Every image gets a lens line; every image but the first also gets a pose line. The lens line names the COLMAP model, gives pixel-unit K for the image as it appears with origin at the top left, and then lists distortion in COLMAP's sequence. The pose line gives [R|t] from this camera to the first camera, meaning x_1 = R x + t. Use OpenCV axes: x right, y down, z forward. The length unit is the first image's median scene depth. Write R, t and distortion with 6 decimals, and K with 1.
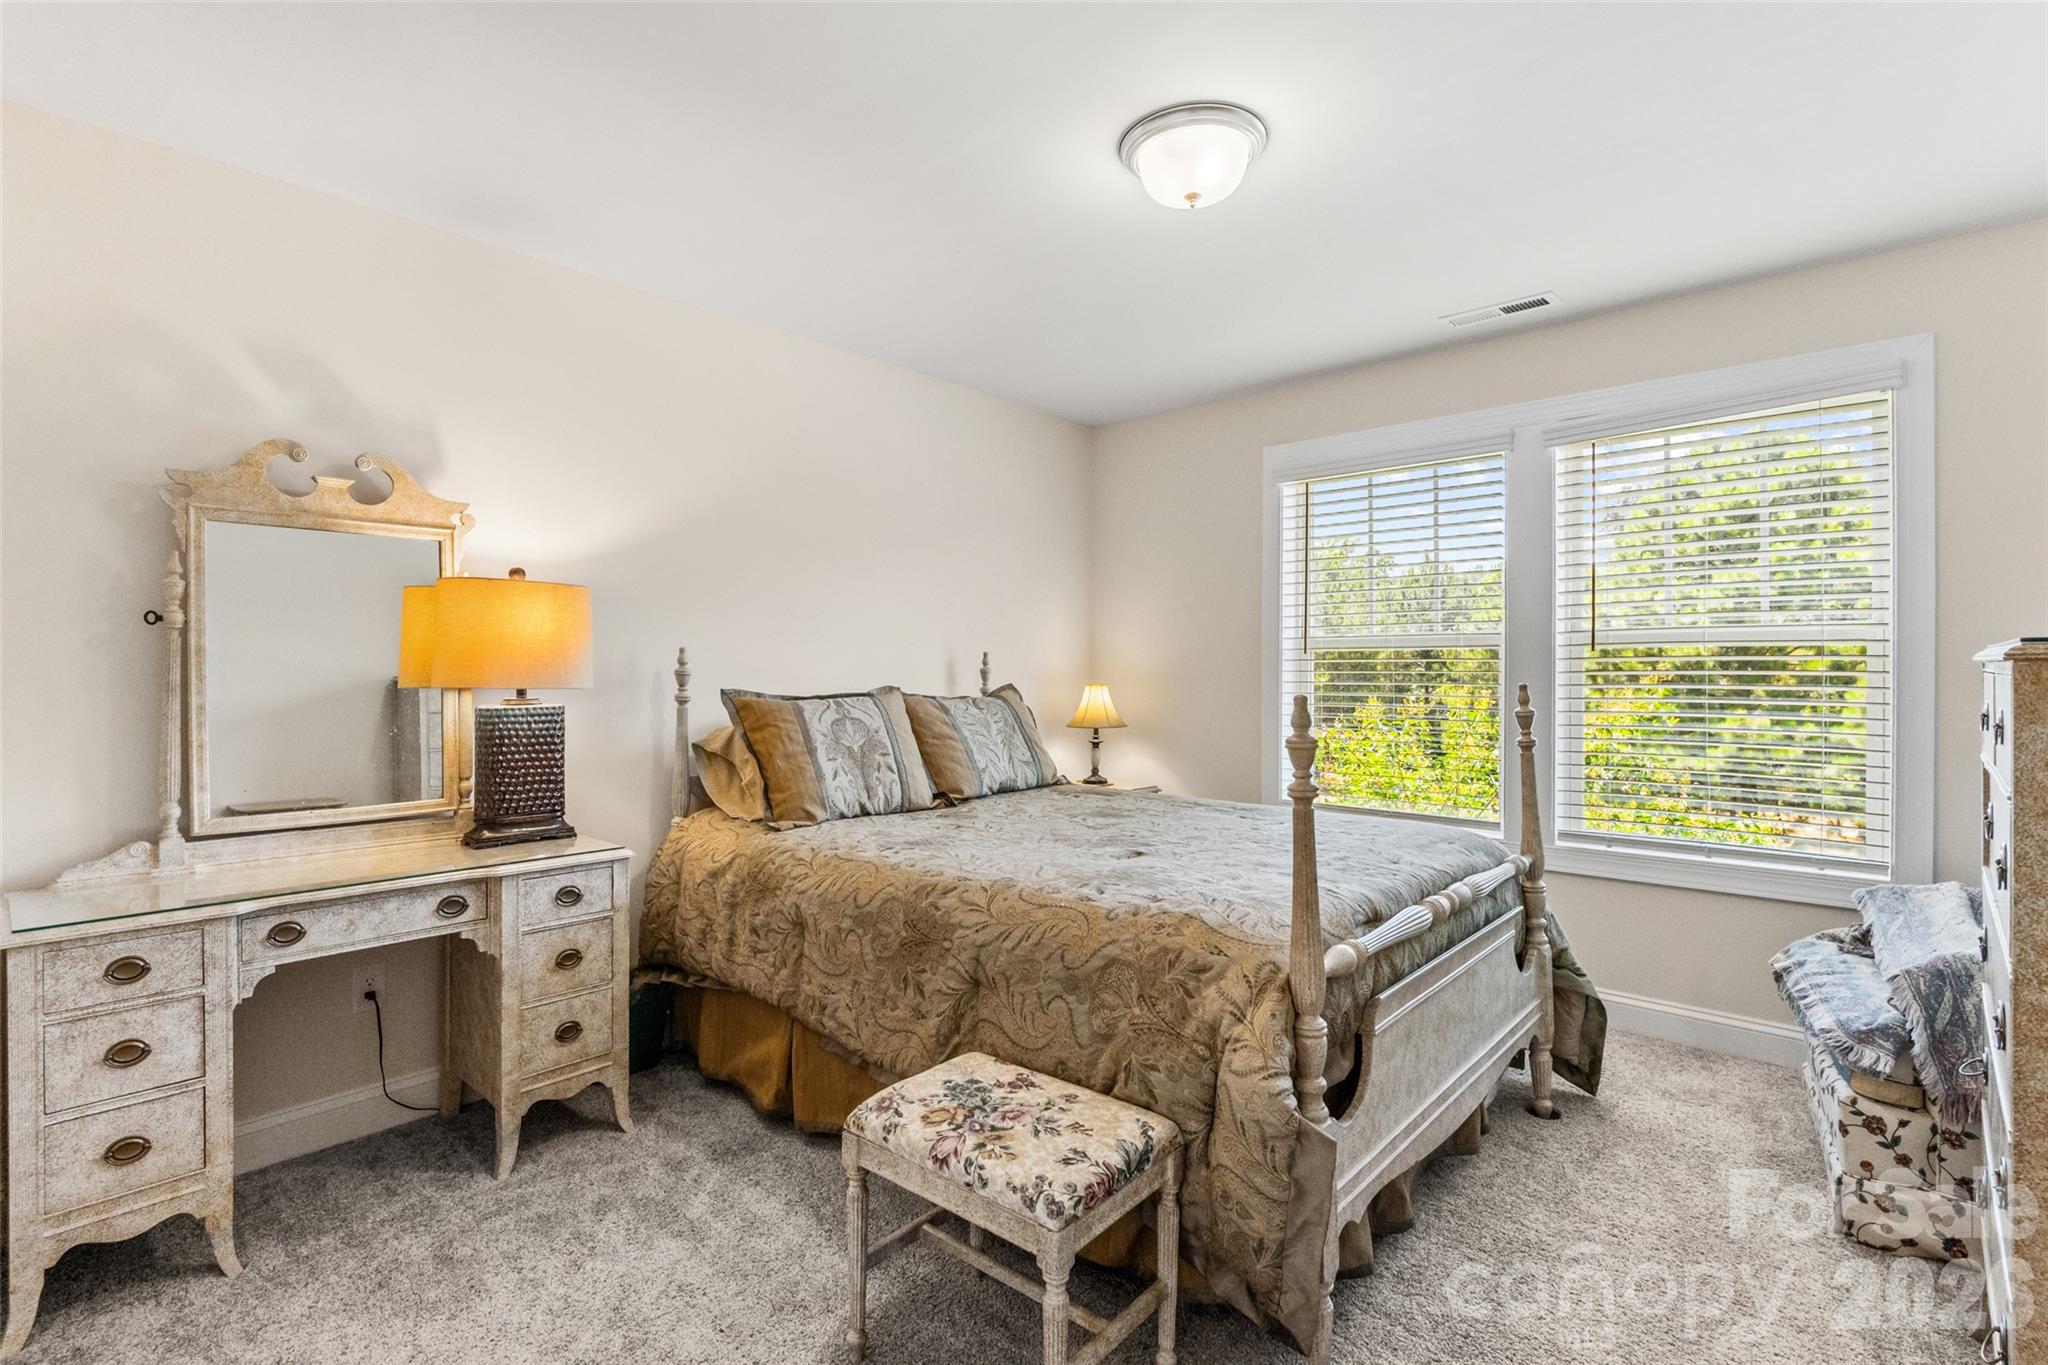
lens RADIAL K [[968.0, 0, 1022.5], [0, 968.0, 669.6], [0, 0, 1]] dist [0.000149, -0.004136]
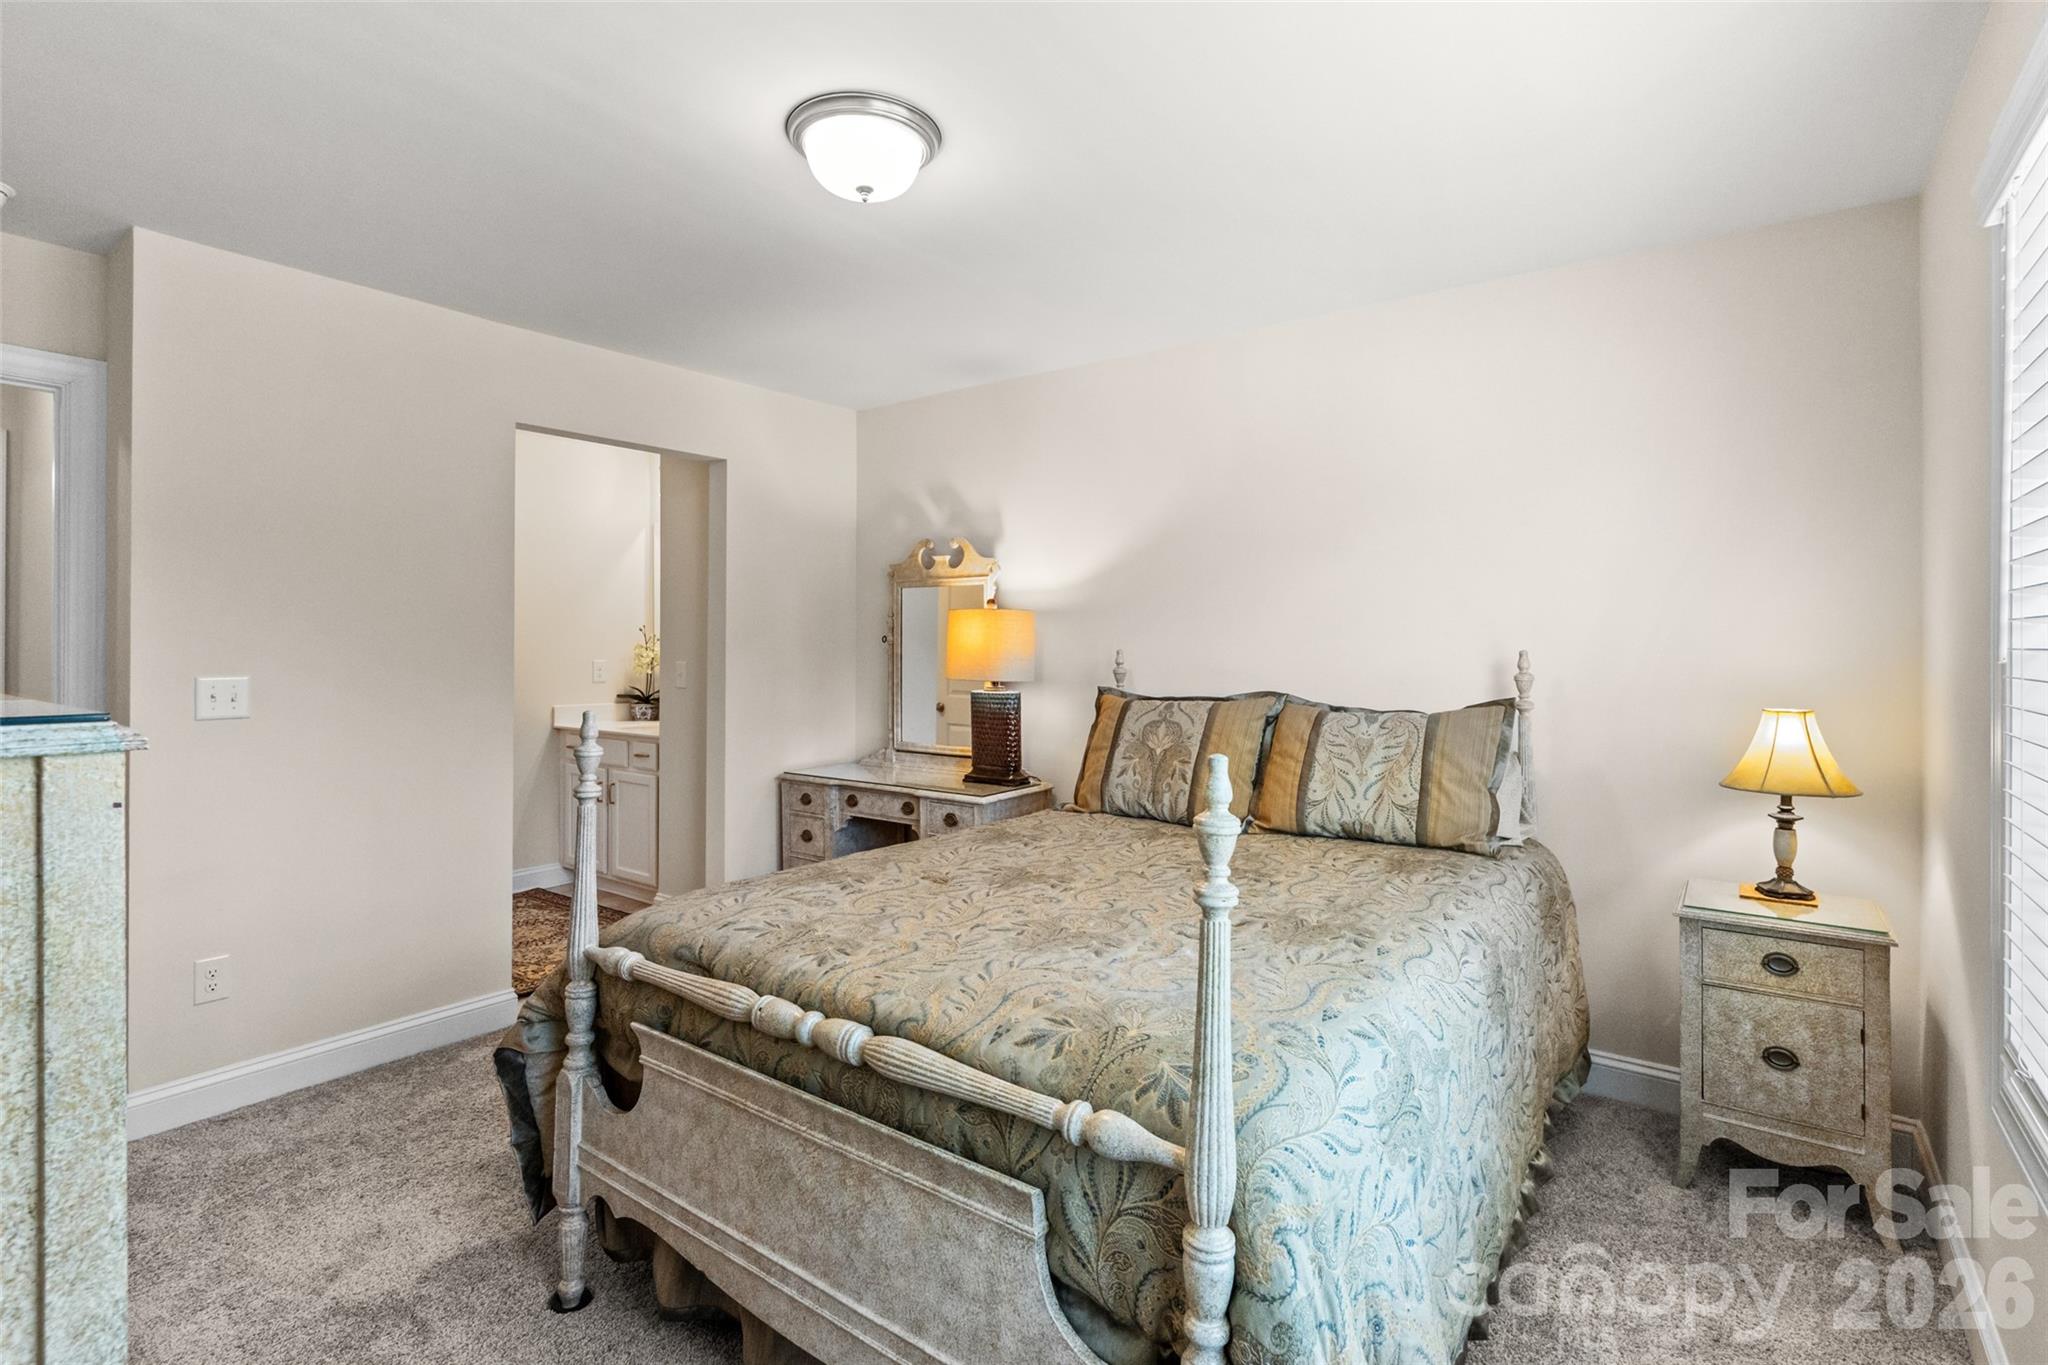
lens RADIAL K [[968.0, 0, 1023.1], [0, 968.0, 673.7], [0, 0, 1]] dist [0.000149, -0.004136]
pose [[0.104598, 0.023972, -0.994226, 0.971987], [-0.006703, 0.999704, 0.023399, -0.025806], [0.994492, 0.004217, 0.104727, 0.909505]]
